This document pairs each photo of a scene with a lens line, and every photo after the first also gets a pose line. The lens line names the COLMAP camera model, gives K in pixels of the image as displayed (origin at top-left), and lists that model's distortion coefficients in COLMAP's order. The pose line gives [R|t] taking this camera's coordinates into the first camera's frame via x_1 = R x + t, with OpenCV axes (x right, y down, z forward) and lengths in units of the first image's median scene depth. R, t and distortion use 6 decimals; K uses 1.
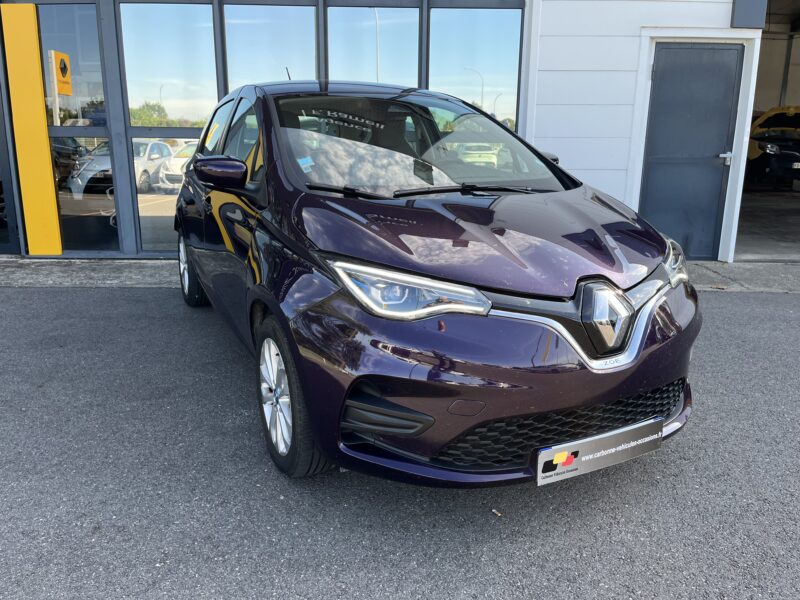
lens RADIAL K [[650.9, 0, 400.0], [0, 650.9, 300.0], [0, 0, 1]] dist [0.131197, -0.179021]
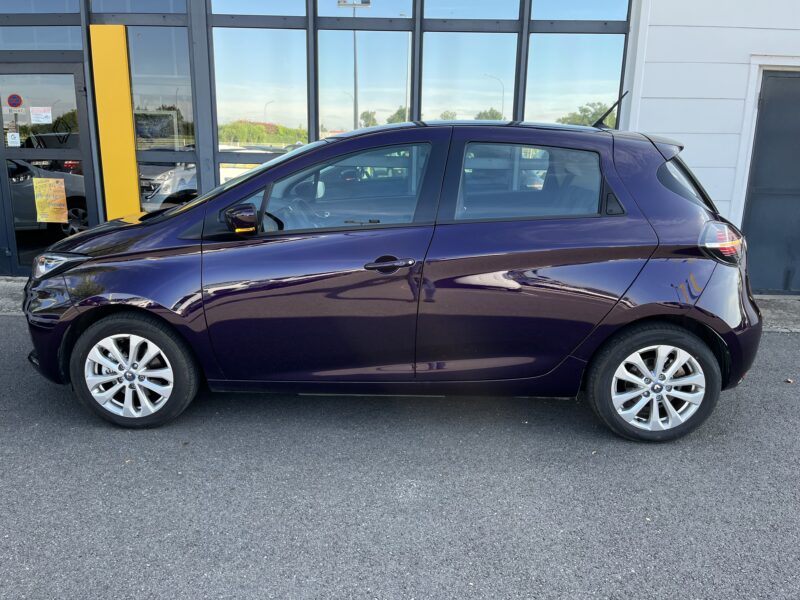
lens RADIAL K [[650.9, 0, 400.0], [0, 650.9, 300.0], [0, 0, 1]] dist [0.131197, -0.179021]
pose [[0.999698, 0.016106, -0.018540, -0.118977], [-0.016204, 0.999855, -0.005168, -0.041925], [0.018454, 0.005467, 0.999815, 0.029922]]
